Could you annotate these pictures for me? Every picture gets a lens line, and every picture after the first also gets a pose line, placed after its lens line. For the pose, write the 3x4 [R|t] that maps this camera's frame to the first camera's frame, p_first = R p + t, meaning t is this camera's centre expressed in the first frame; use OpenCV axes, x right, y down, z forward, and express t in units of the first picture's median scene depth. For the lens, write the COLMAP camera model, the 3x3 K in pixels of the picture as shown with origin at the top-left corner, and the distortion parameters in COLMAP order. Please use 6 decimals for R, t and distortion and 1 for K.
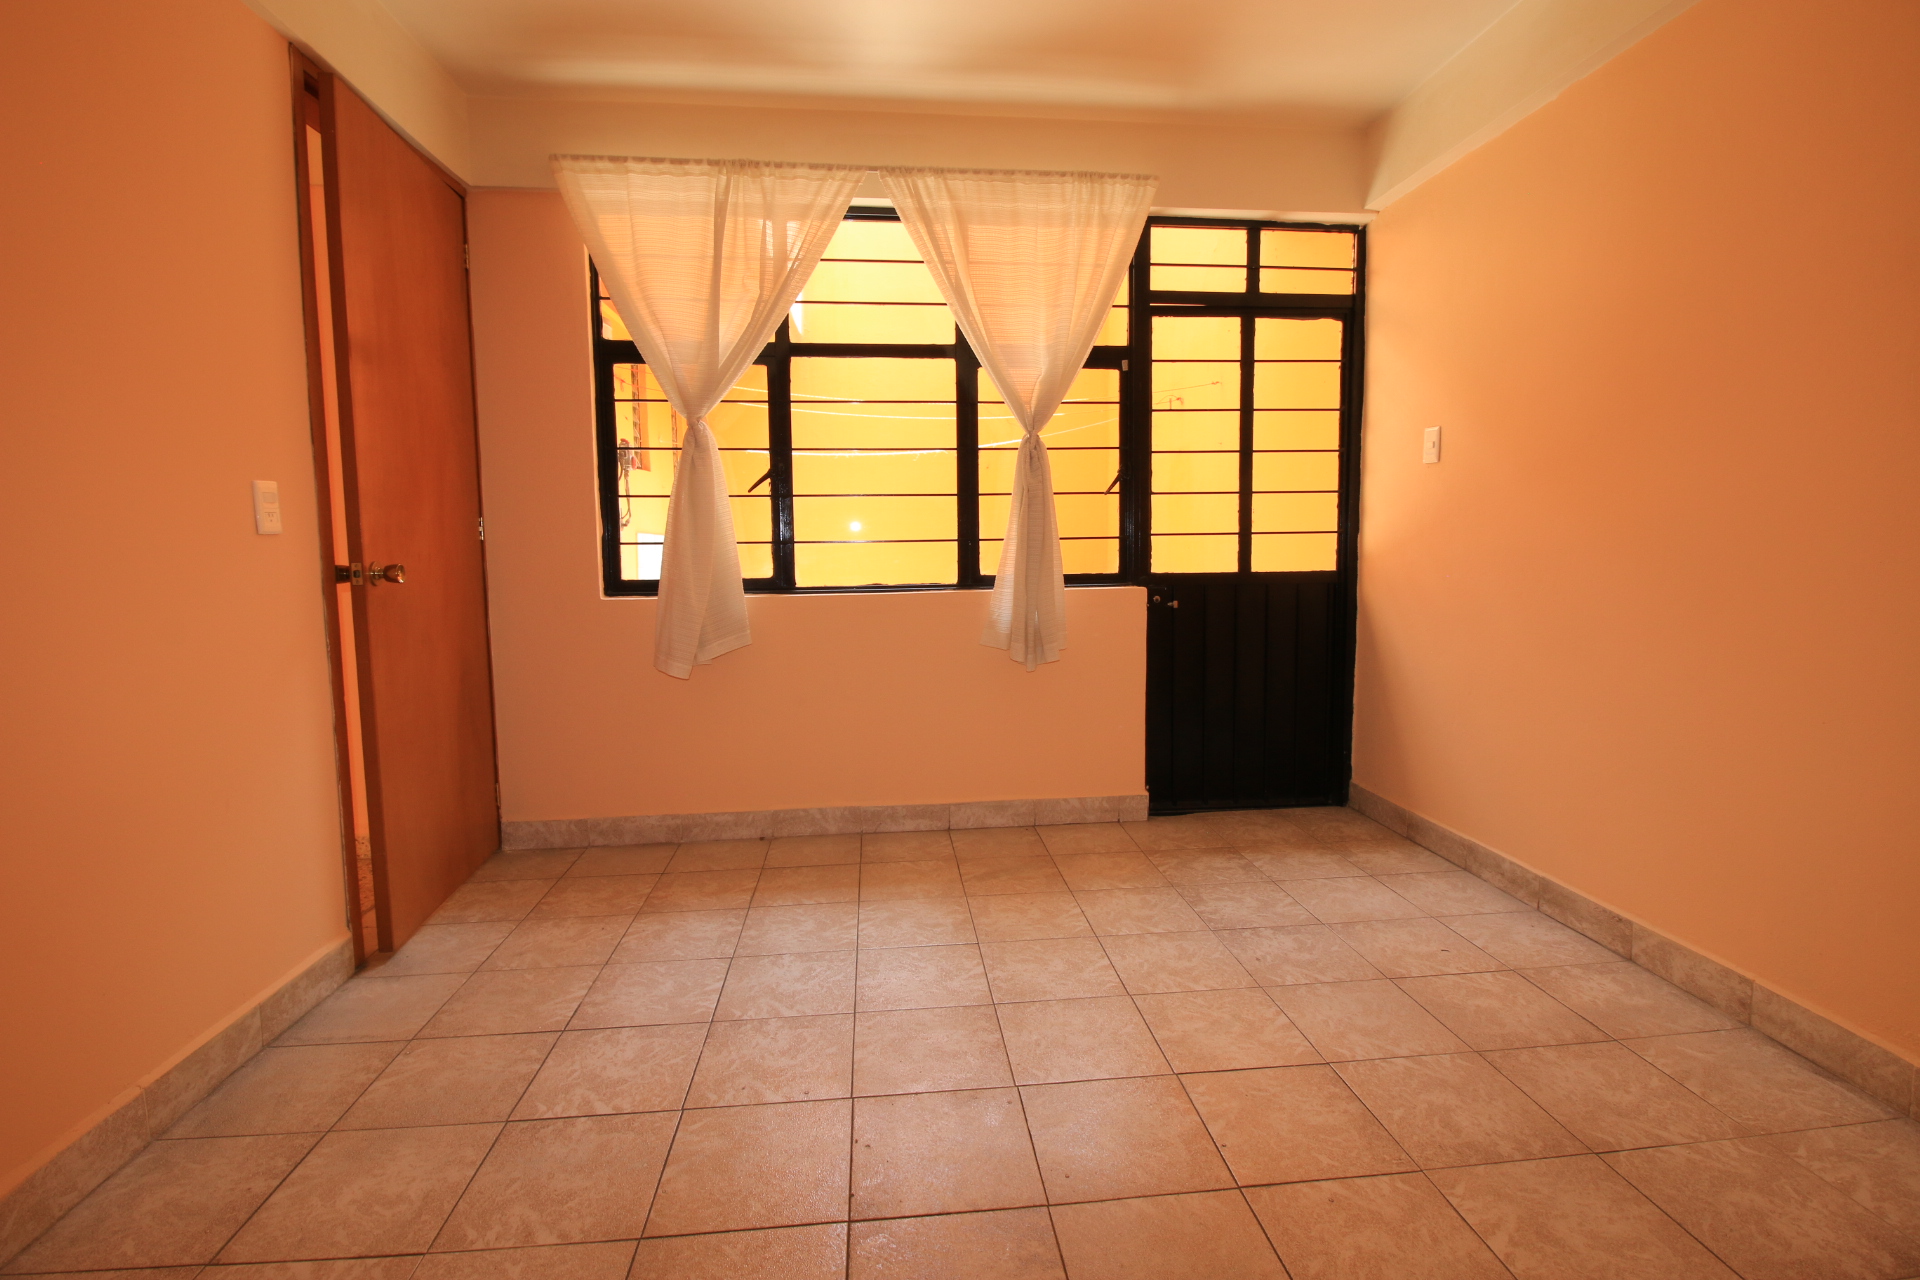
lens RADIAL K [[896.0, 0, 954.3], [0, 896.0, 630.7], [0, 0, 1]] dist [0.002203, -0.011993]
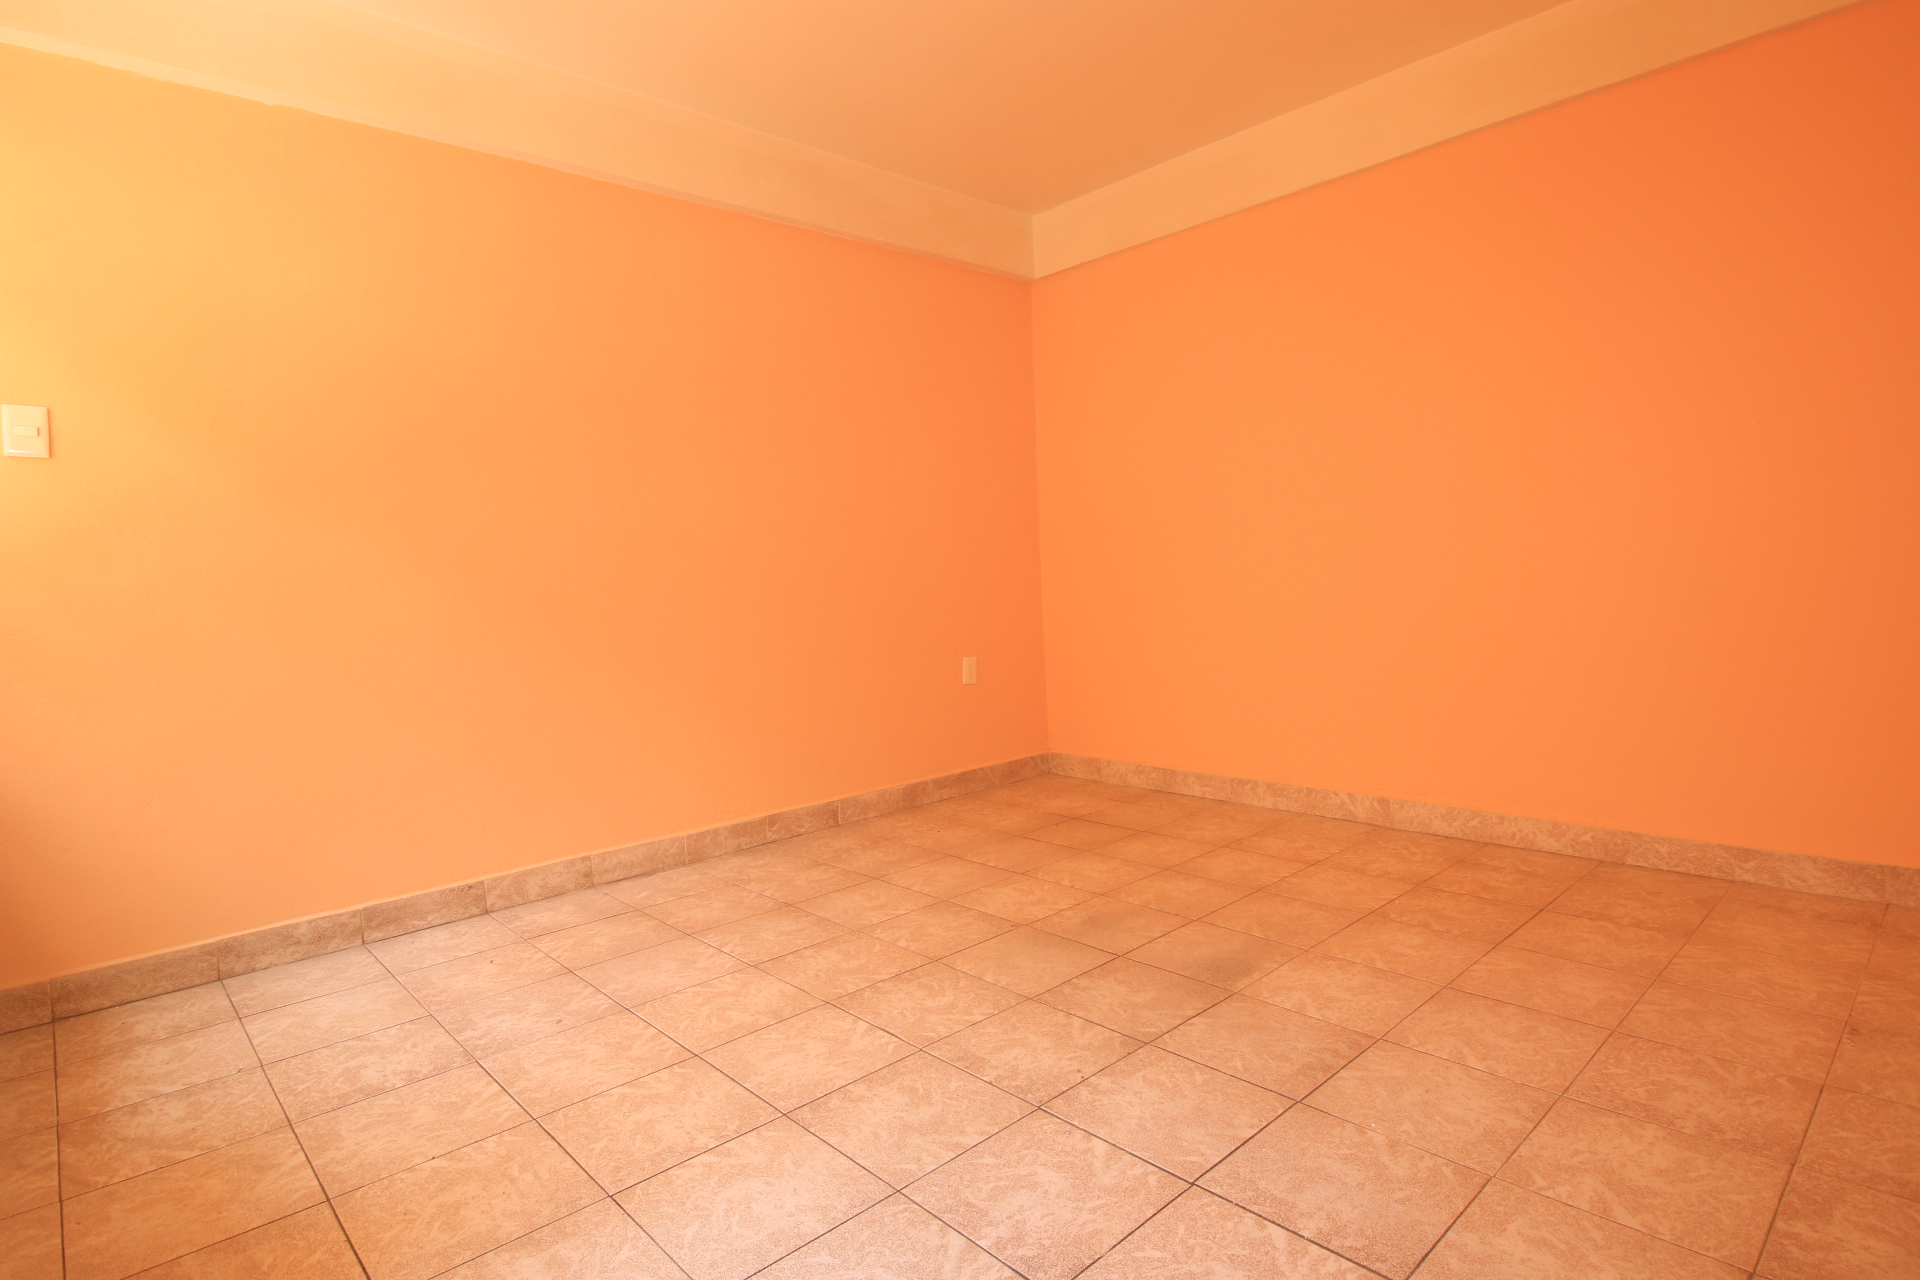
lens RADIAL K [[990.8, 0, 960.0], [0, 990.8, 640.0], [0, 0, 1]] dist [-0.005042, -0.001549]
pose [[-0.604727, -0.013528, 0.796318, -0.628201], [0.129698, 0.984836, 0.115223, -0.055610], [-0.785801, 0.172960, -0.593802, 1.149141]]
